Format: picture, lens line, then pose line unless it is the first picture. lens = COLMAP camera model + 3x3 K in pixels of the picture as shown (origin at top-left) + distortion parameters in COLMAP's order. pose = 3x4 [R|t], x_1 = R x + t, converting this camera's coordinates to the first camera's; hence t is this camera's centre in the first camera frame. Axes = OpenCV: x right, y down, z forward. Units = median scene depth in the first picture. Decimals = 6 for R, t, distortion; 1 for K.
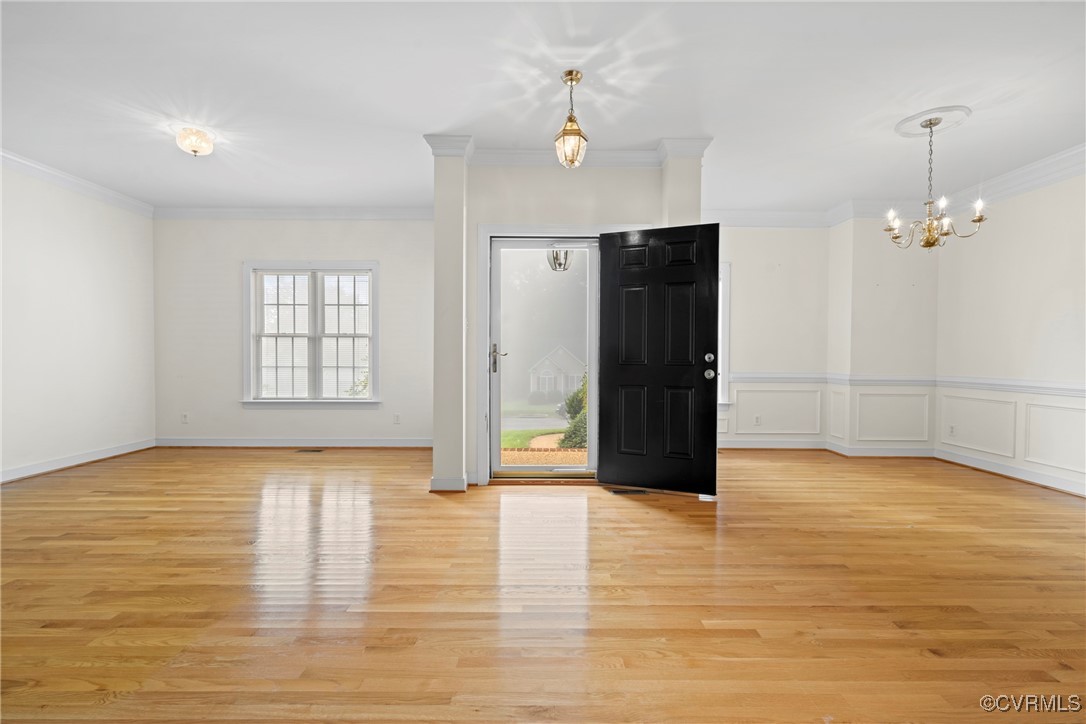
lens RADIAL K [[473.2, 0, 534.1], [0, 473.2, 363.5], [0, 0, 1]] dist [0.002124, 0.000160]
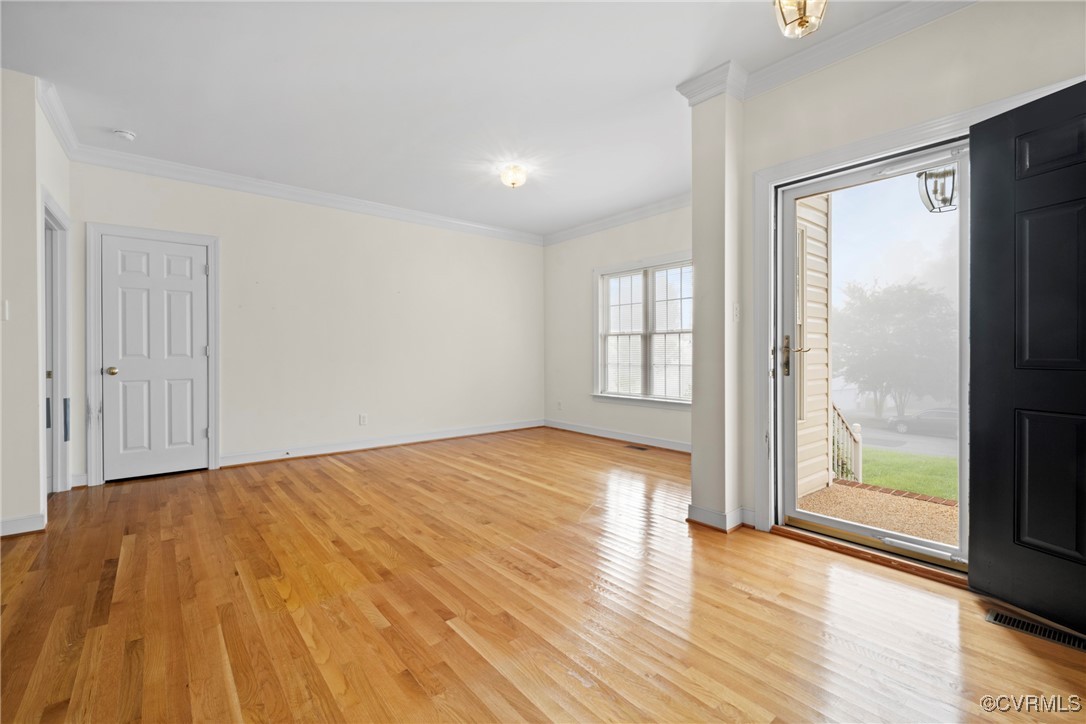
lens RADIAL K [[473.2, 0, 549.5], [0, 473.2, 354.9], [0, 0, 1]] dist [0.002124, 0.000160]
pose [[0.640605, -0.001195, -0.767869, 0.190092], [-0.009579, 0.999909, -0.009548, -0.001923], [0.767811, 0.013472, 0.640535, 0.221153]]
